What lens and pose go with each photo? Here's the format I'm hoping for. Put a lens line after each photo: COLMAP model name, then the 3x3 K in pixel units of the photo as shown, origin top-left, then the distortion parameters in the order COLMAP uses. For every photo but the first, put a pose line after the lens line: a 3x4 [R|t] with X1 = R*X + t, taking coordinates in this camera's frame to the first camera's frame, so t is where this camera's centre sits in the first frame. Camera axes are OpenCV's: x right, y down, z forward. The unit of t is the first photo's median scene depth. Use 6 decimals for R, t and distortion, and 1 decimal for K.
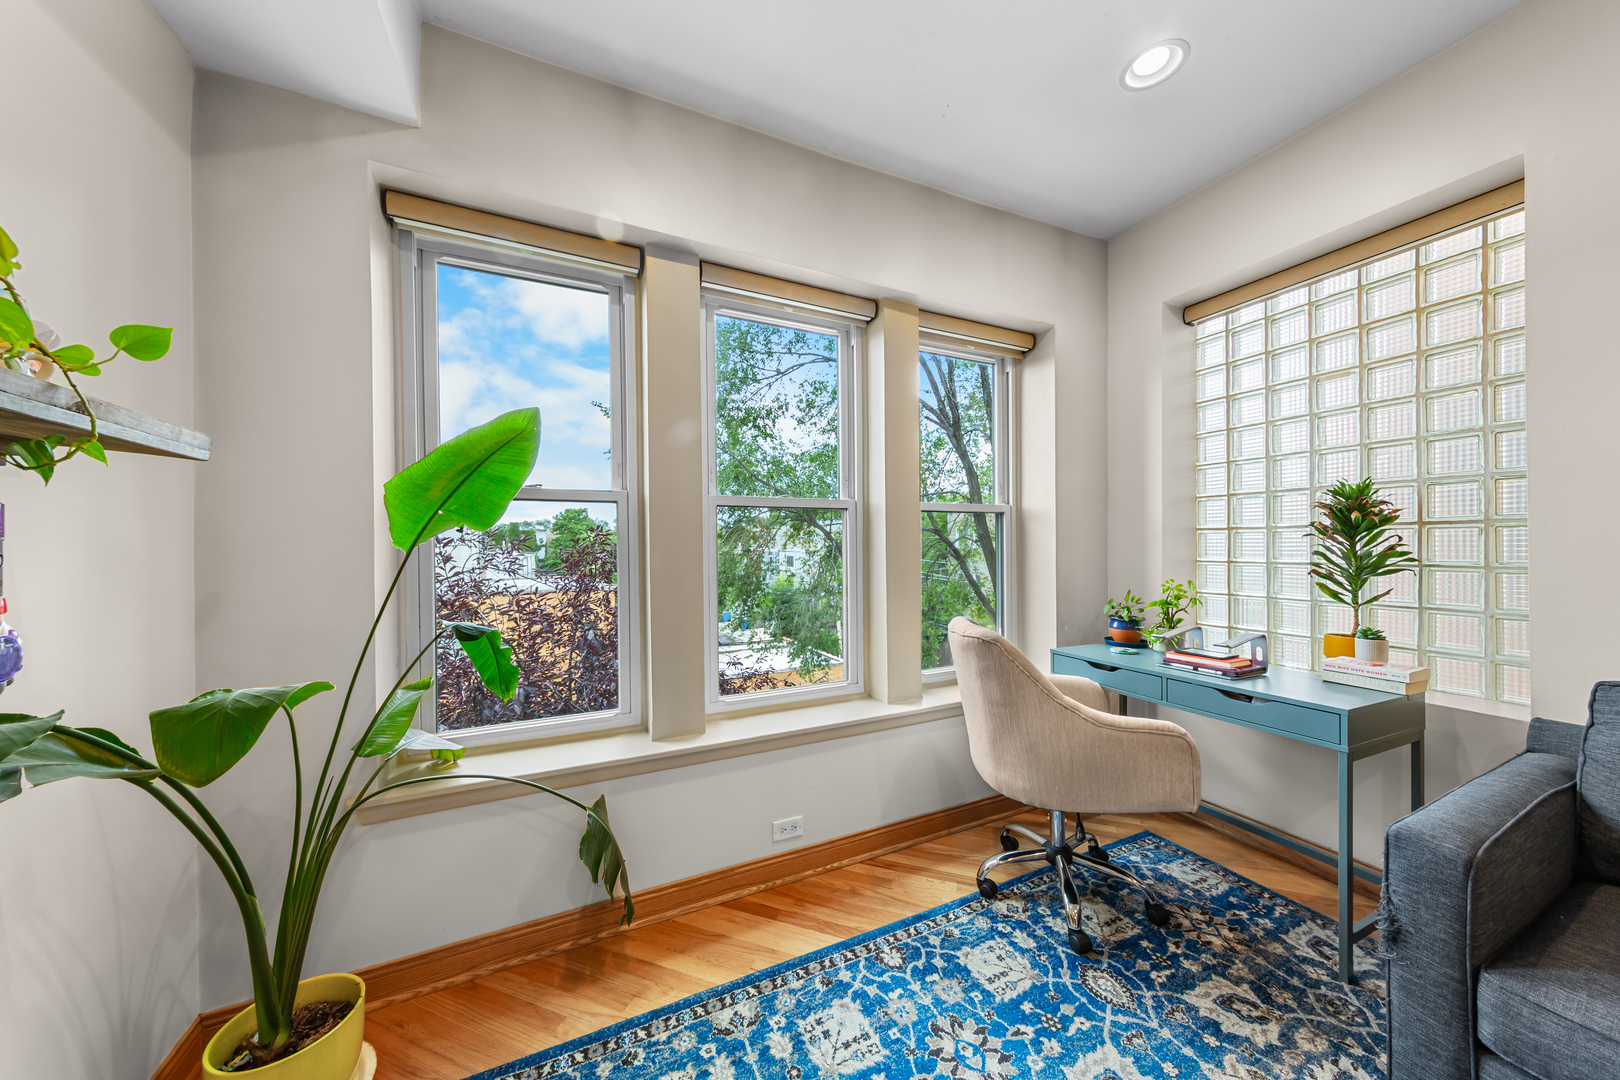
lens RADIAL K [[548.9, 0, 818.3], [0, 548.9, 548.1], [0, 0, 1]] dist [0.001833, -0.000125]
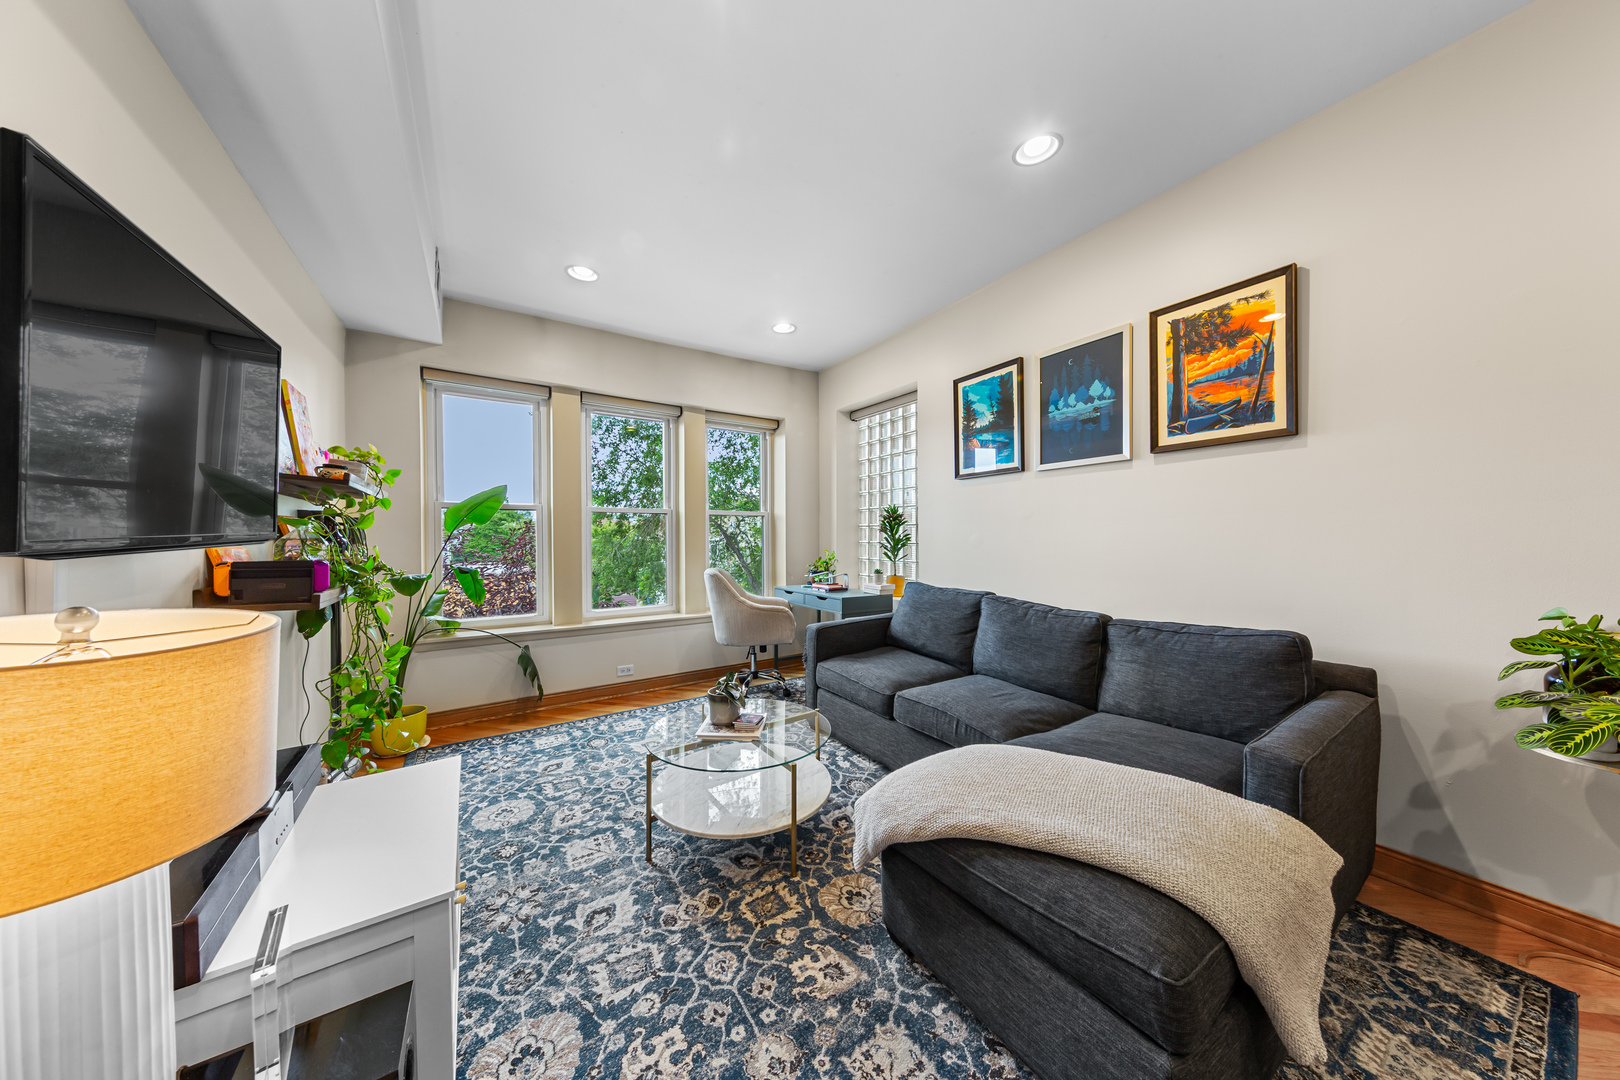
lens RADIAL K [[507.2, 0, 818.3], [0, 507.2, 539.3], [0, 0, 1]] dist [0.006003, -0.000787]
pose [[0.988371, 0.005946, 0.151947, 0.455718], [-0.006151, 0.999981, 0.000884, 0.018395], [-0.151939, -0.001809, 0.988388, -1.220199]]
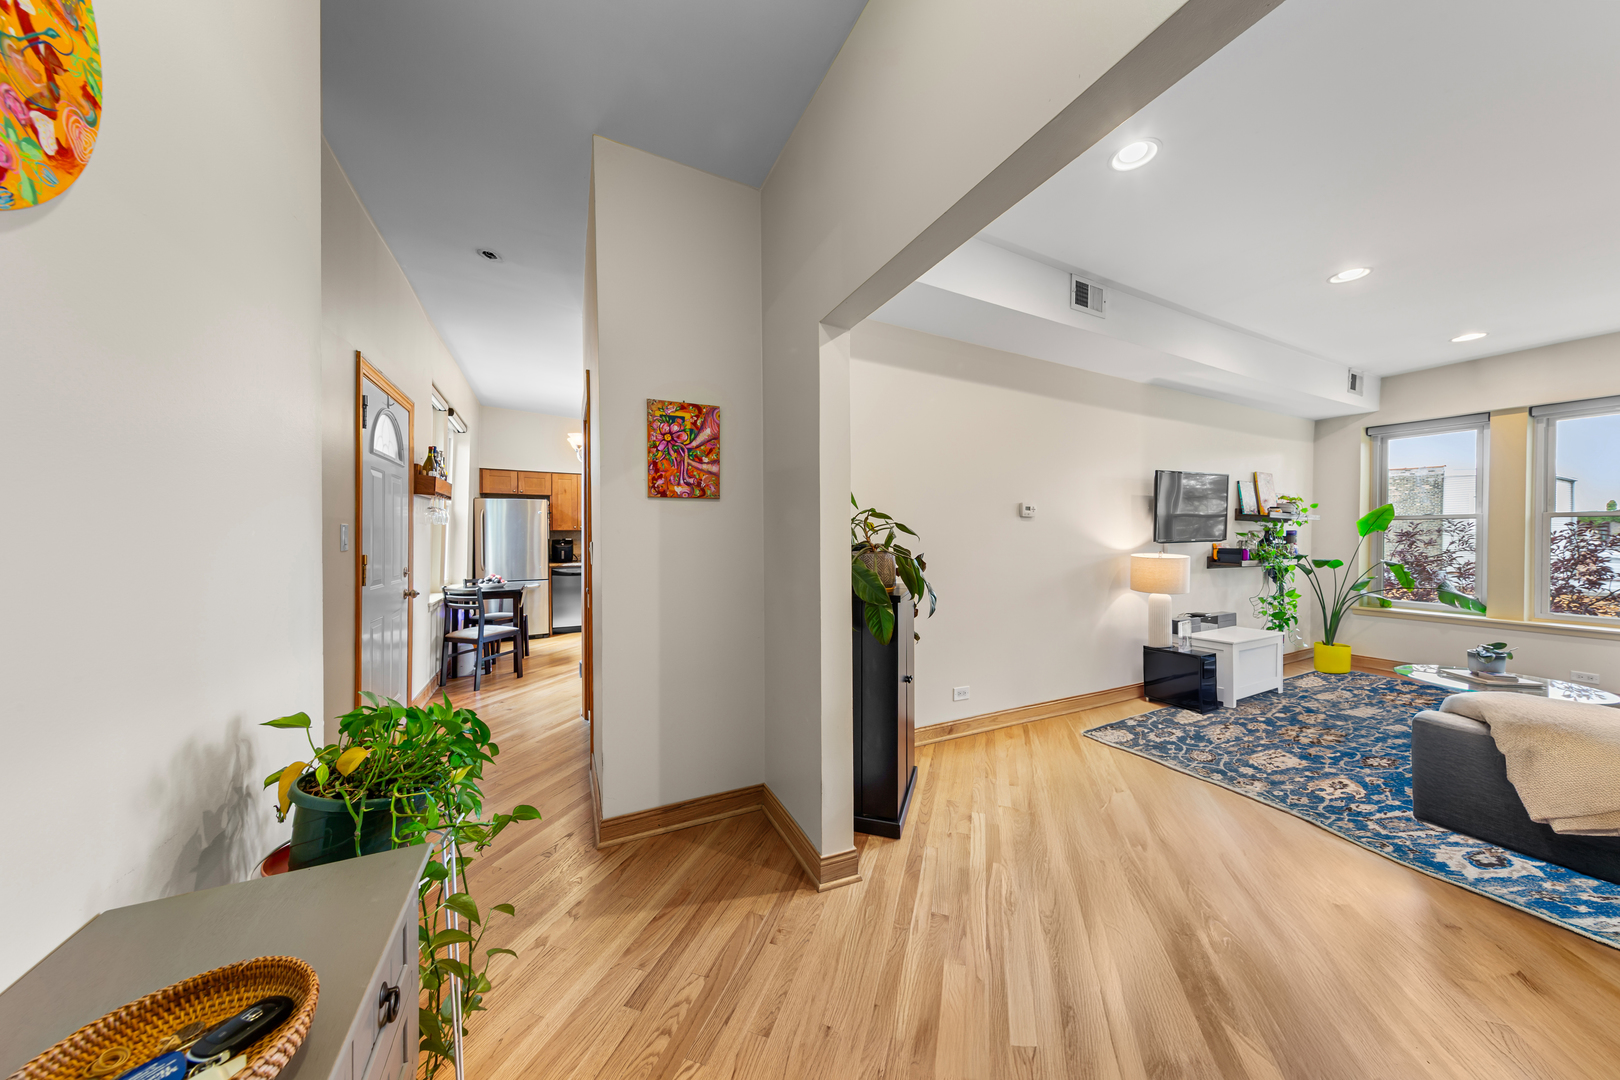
lens RADIAL K [[507.2, 0, 825.0], [0, 507.2, 542.5], [0, 0, 1]] dist [0.006003, -0.000787]
pose [[0.025892, 0.020149, -0.999462, 2.175641], [-0.010547, 0.999747, 0.019882, 0.007534], [0.999609, 0.010027, 0.026098, -2.302431]]
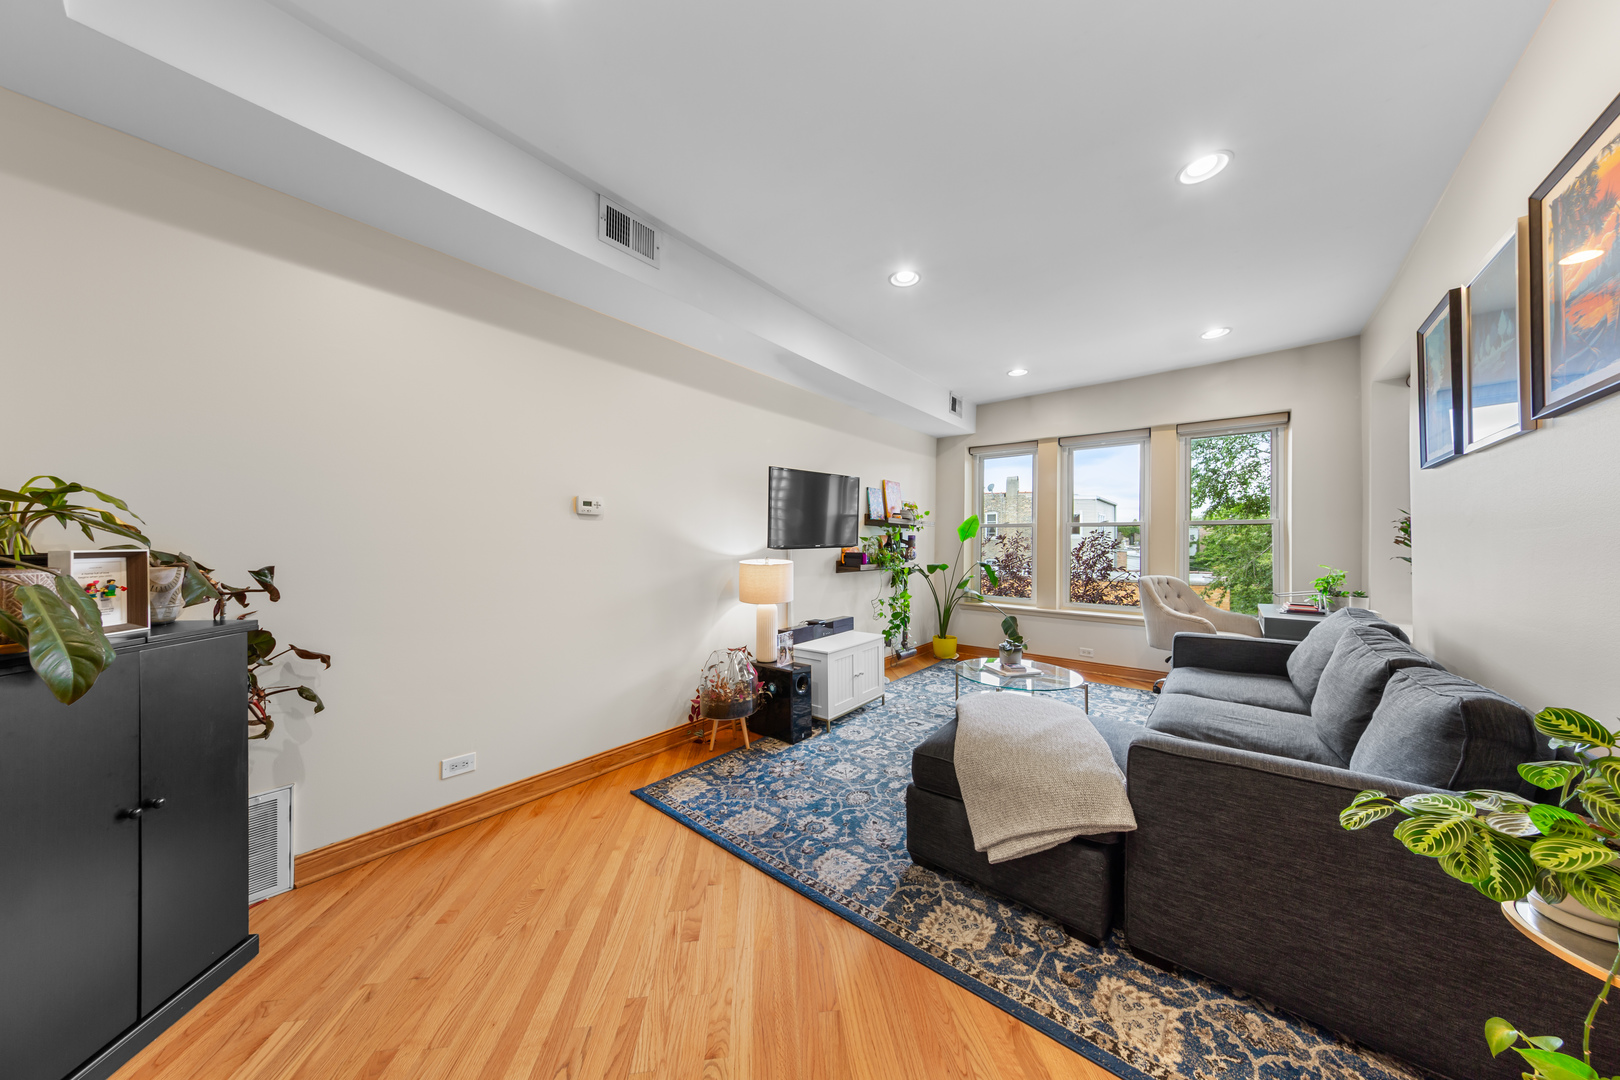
lens RADIAL K [[507.2, 0, 820.8], [0, 507.2, 540.8], [0, 0, 1]] dist [0.006003, -0.000787]
pose [[0.447084, 0.009926, -0.894437, 1.879309], [-0.015977, 0.999868, 0.003109, 0.000040], [0.894349, 0.012901, 0.447184, -1.470847]]
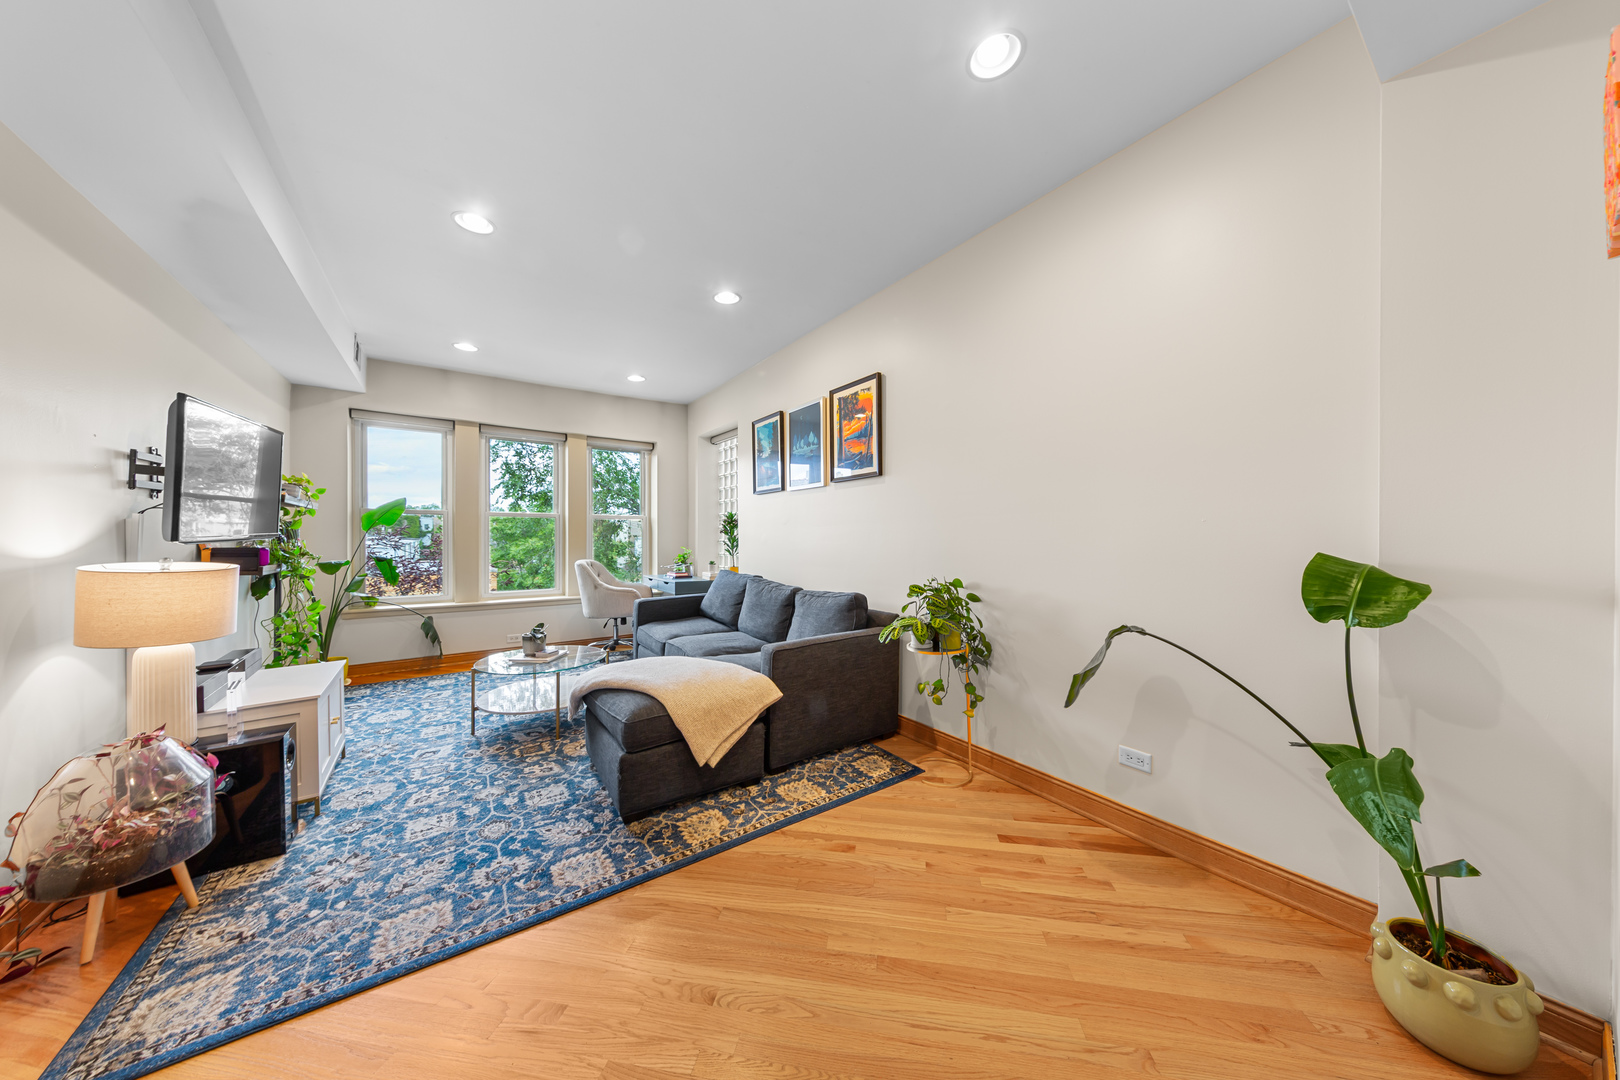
lens RADIAL K [[507.2, 0, 815.0], [0, 507.2, 536.6], [0, 0, 1]] dist [0.006003, -0.000787]
pose [[0.983099, 0.011990, 0.182680, 1.150133], [-0.011312, 0.999925, -0.004749, 0.015720], [-0.182723, 0.002602, 0.983161, -2.108721]]
